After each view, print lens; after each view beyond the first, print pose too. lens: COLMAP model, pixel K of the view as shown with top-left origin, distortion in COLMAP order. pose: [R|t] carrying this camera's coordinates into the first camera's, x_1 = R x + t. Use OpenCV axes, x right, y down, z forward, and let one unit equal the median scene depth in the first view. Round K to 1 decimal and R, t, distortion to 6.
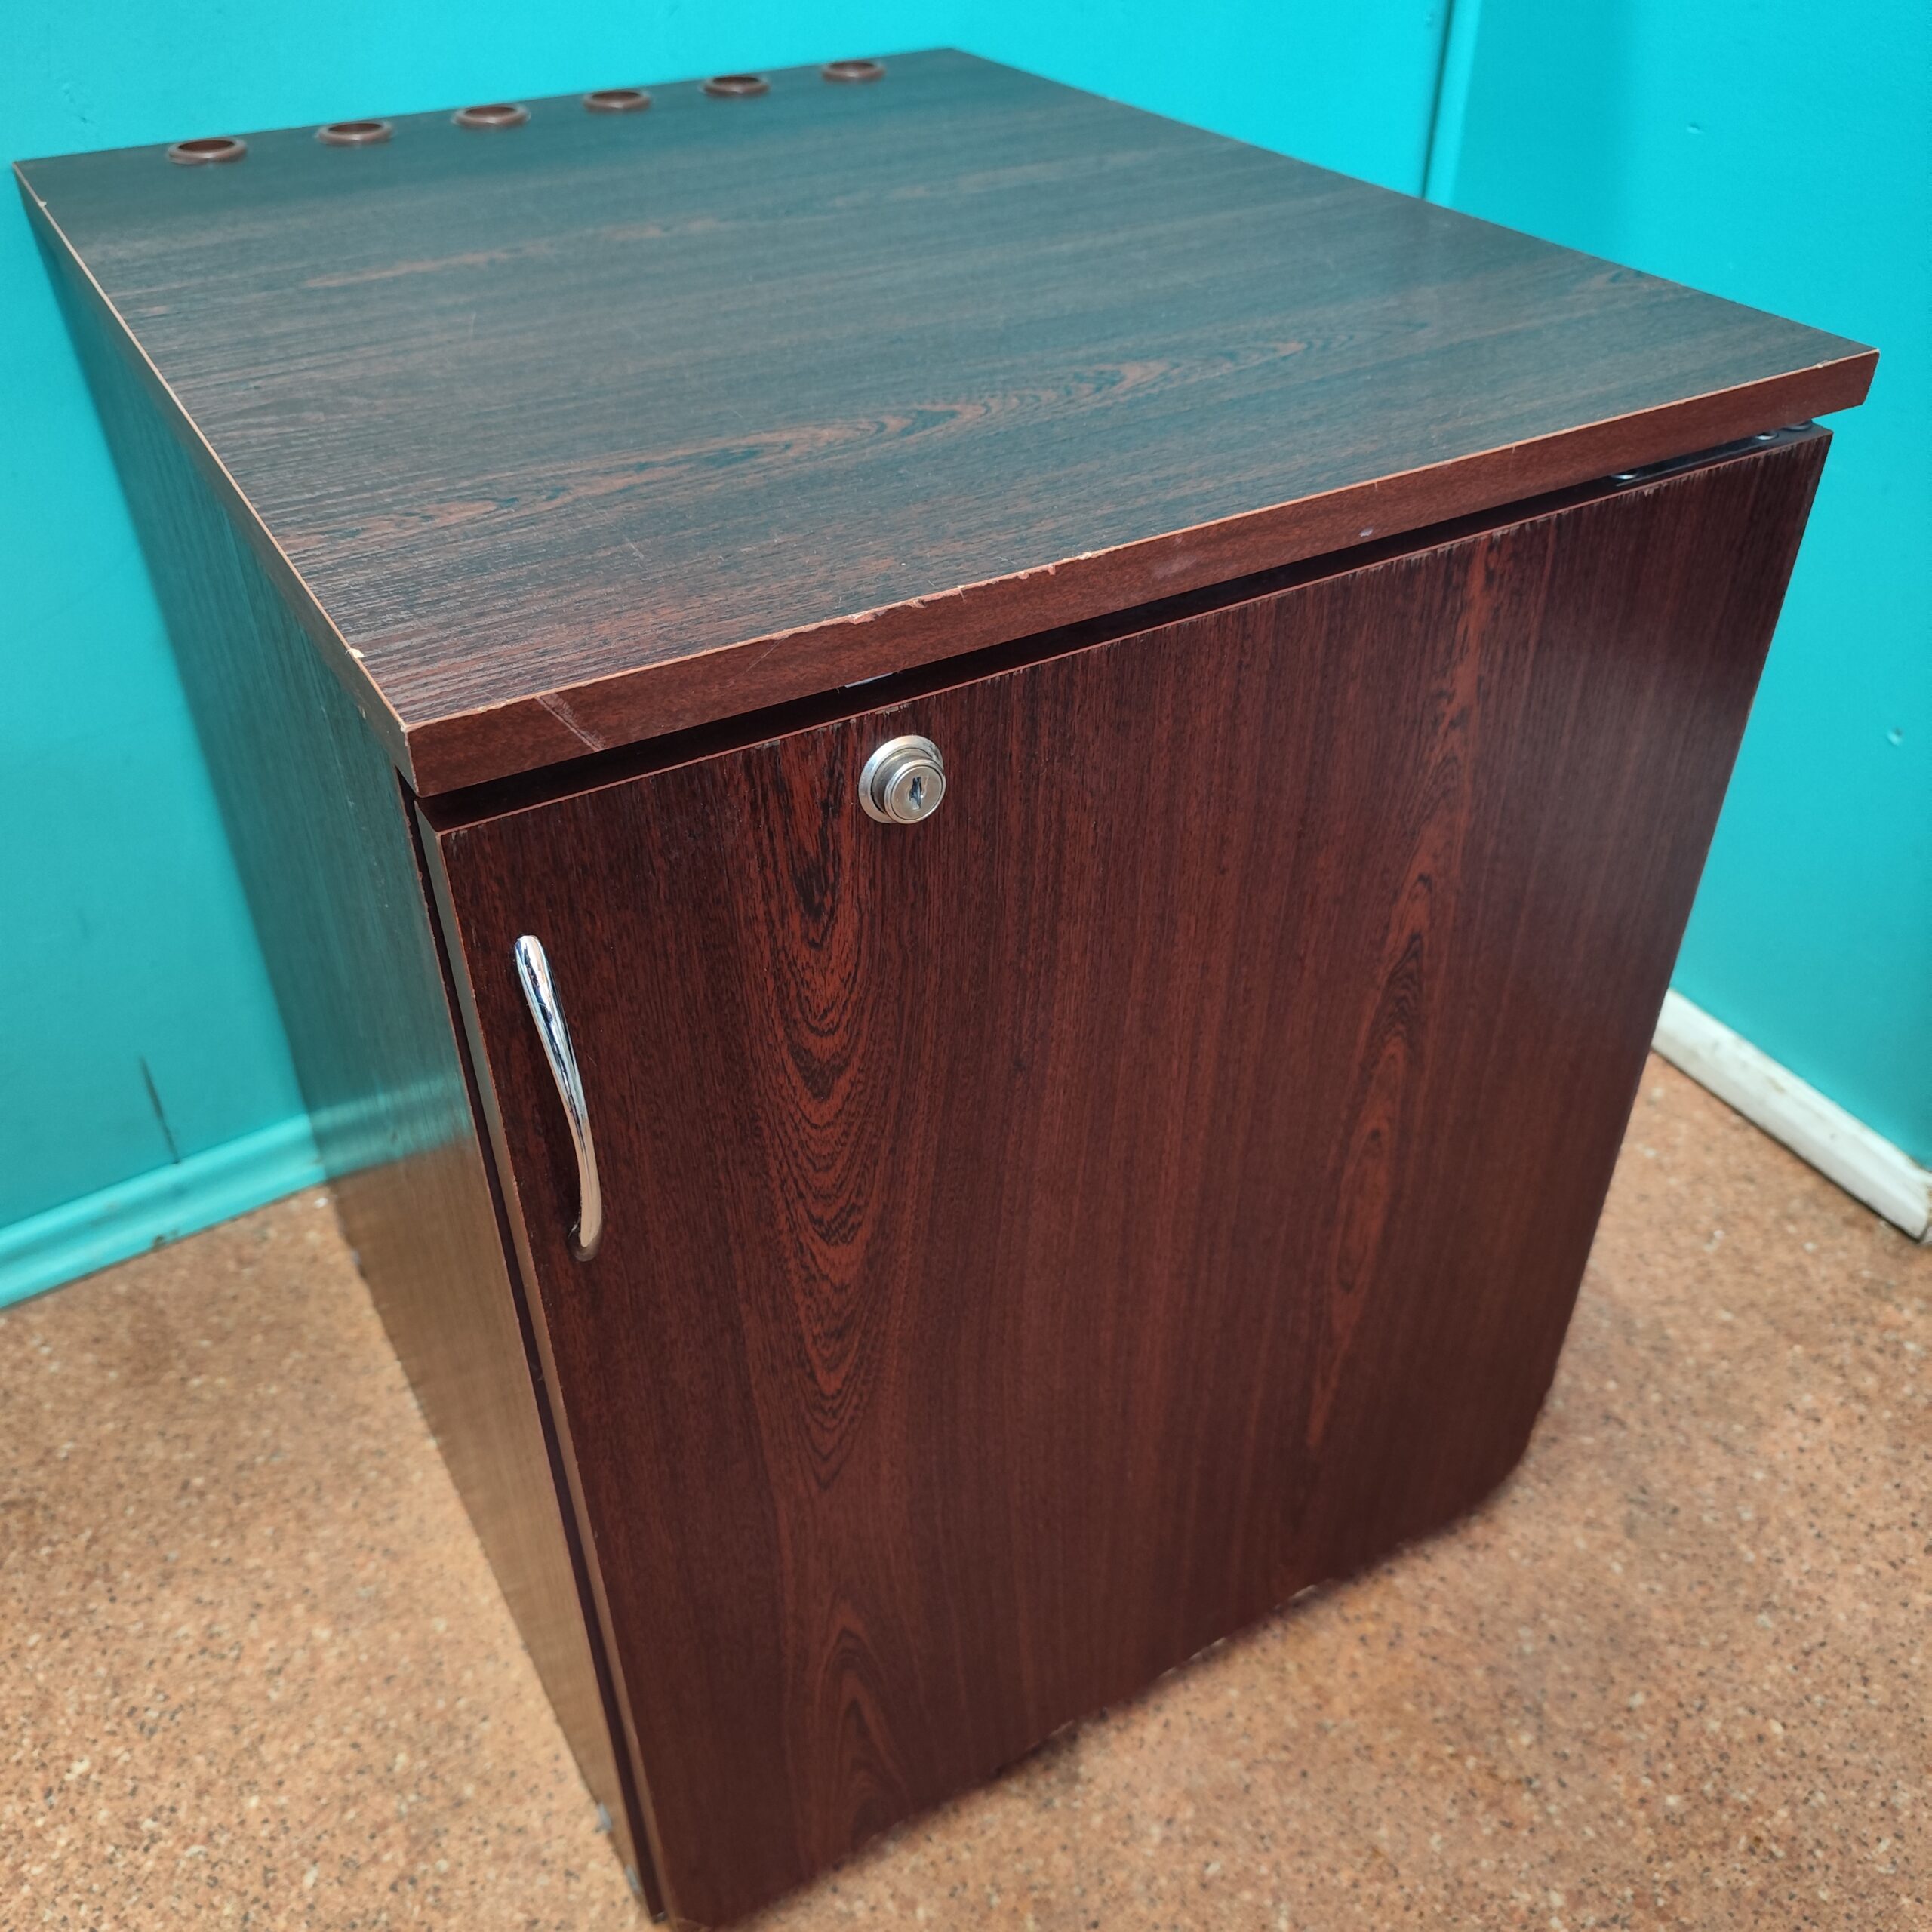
lens RADIAL K [[1792.8, 0, 962.9], [0, 1792.8, 1010.9], [0, 0, 1]] dist [-0.011390, 0.000000]
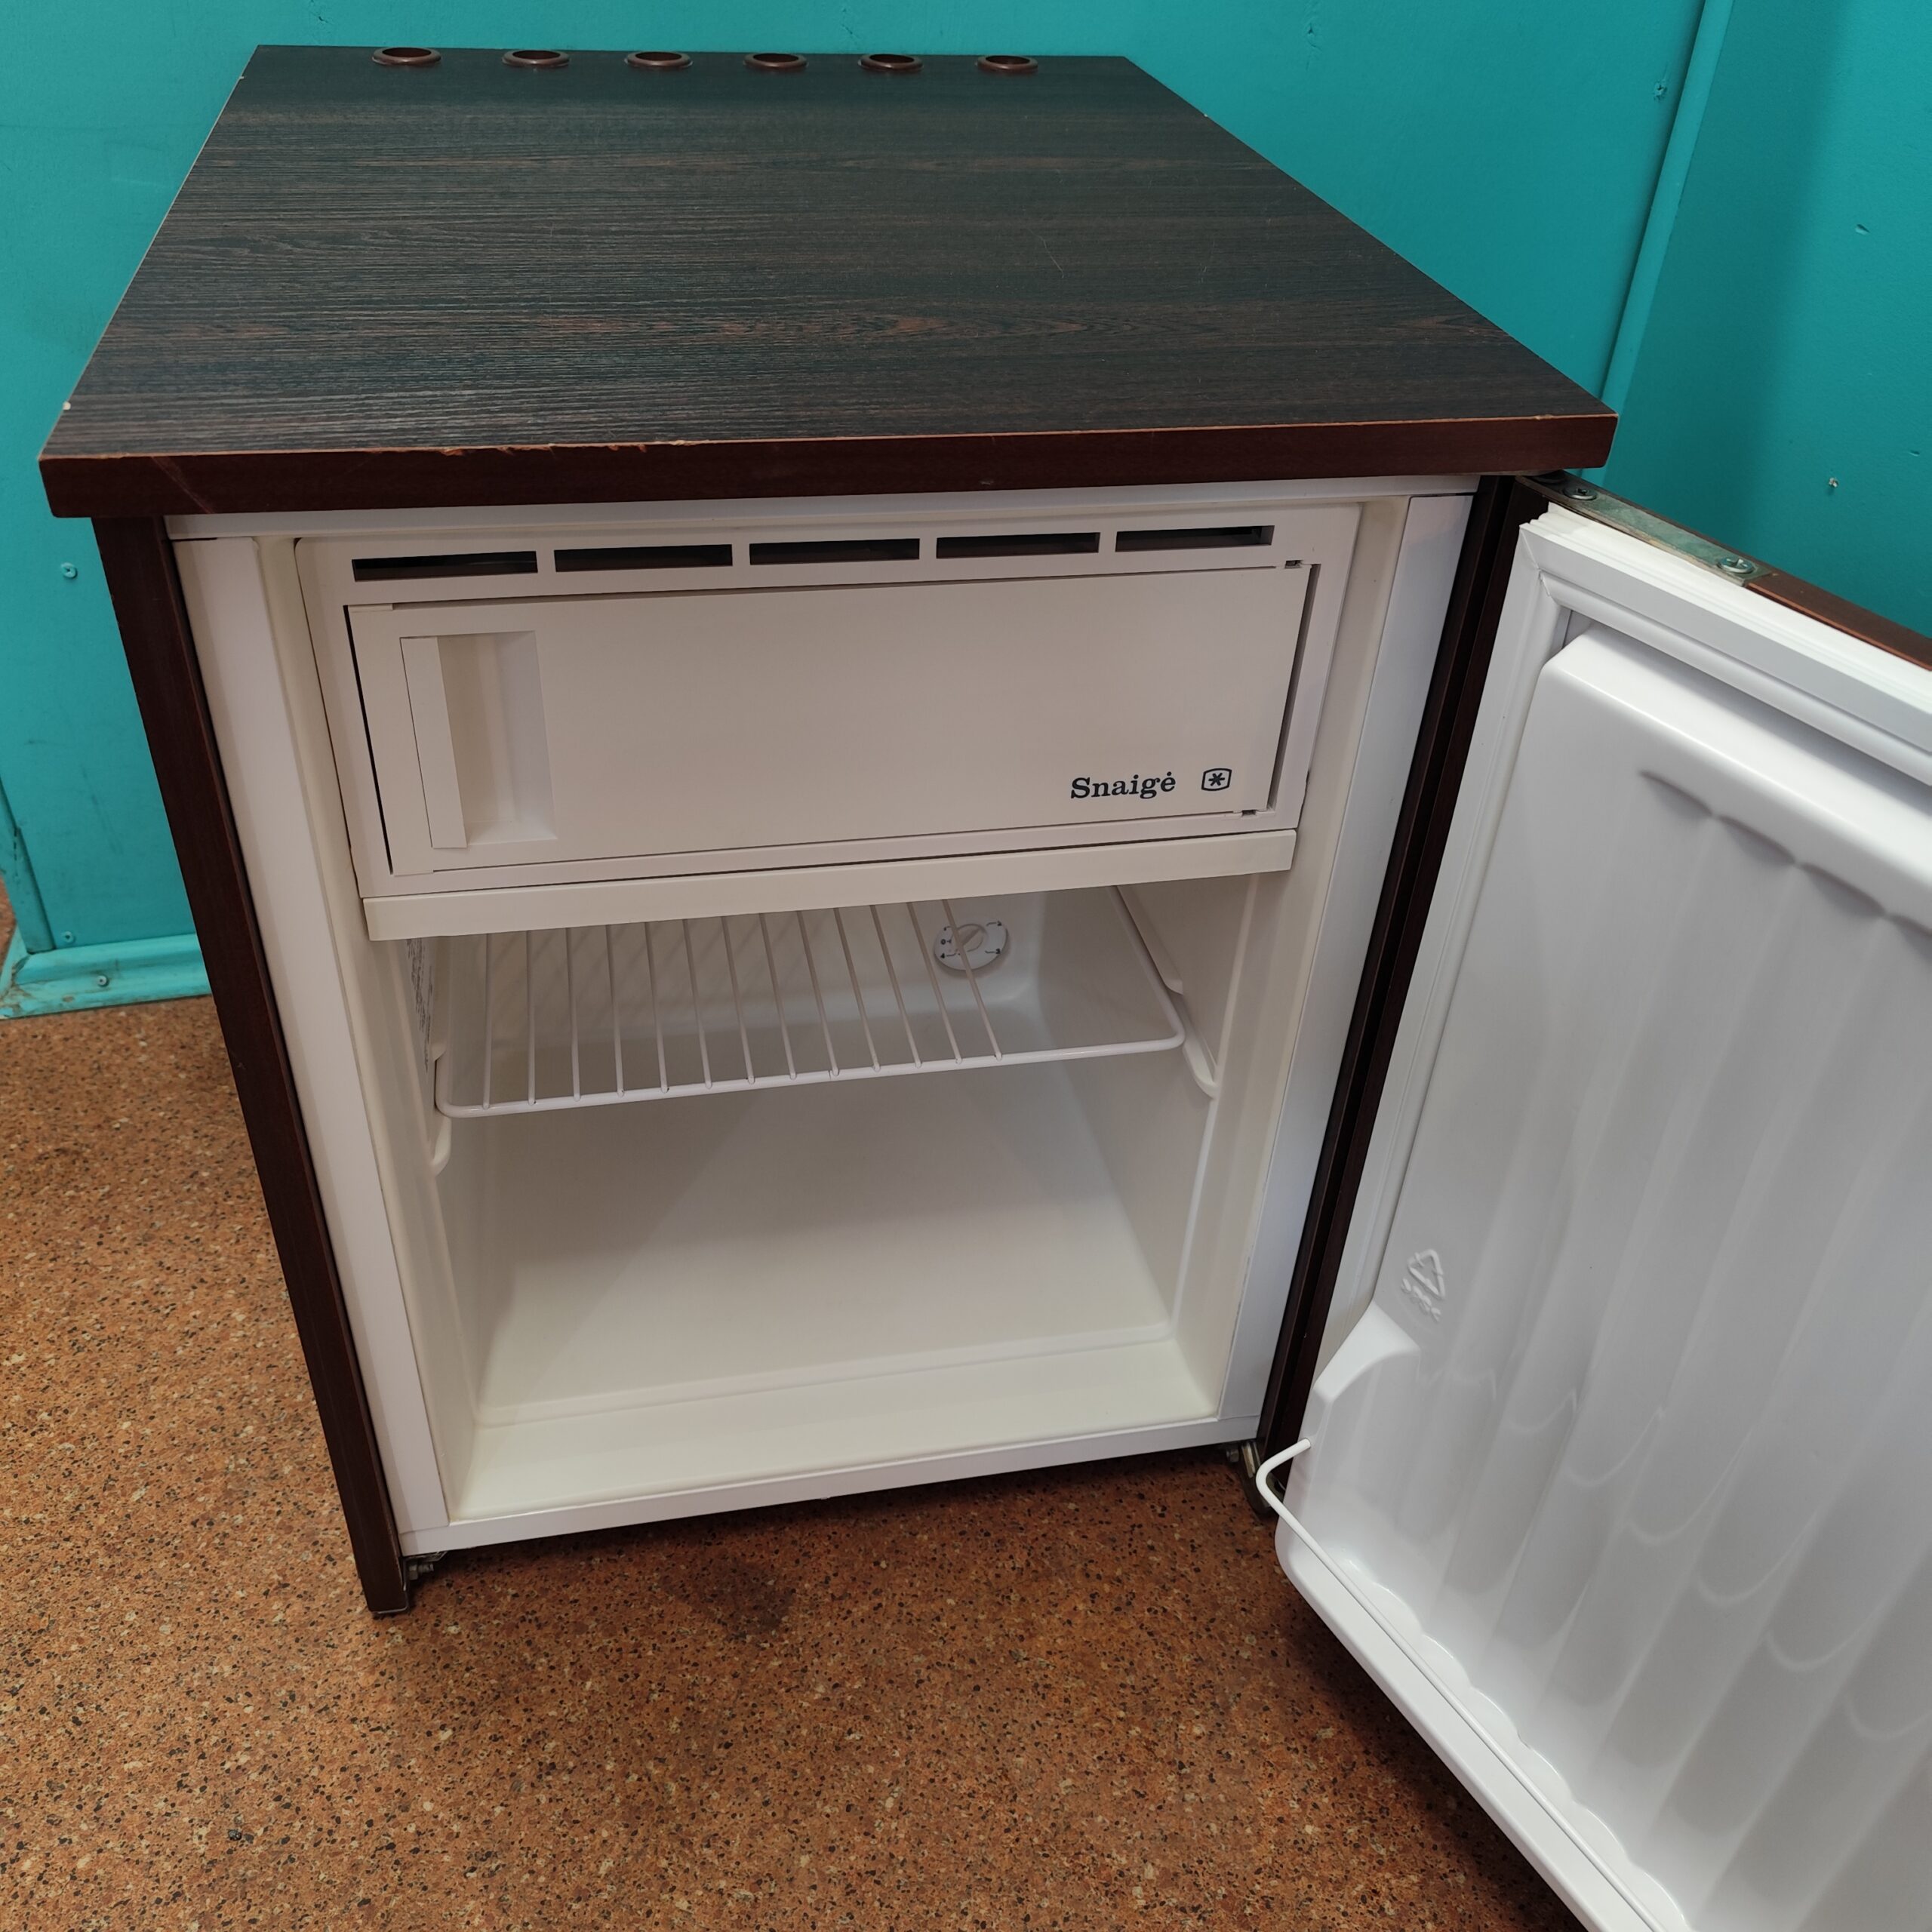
lens RADIAL K [[1792.8, 0, 965.6], [0, 1792.8, 990.4], [0, 0, 1]] dist [-0.011390, 0.000000]
pose [[0.946457, 0.234563, -0.221807, 0.318445], [-0.238904, 0.971015, 0.007447, 0.021549], [0.217125, 0.045942, 0.975062, -0.045219]]
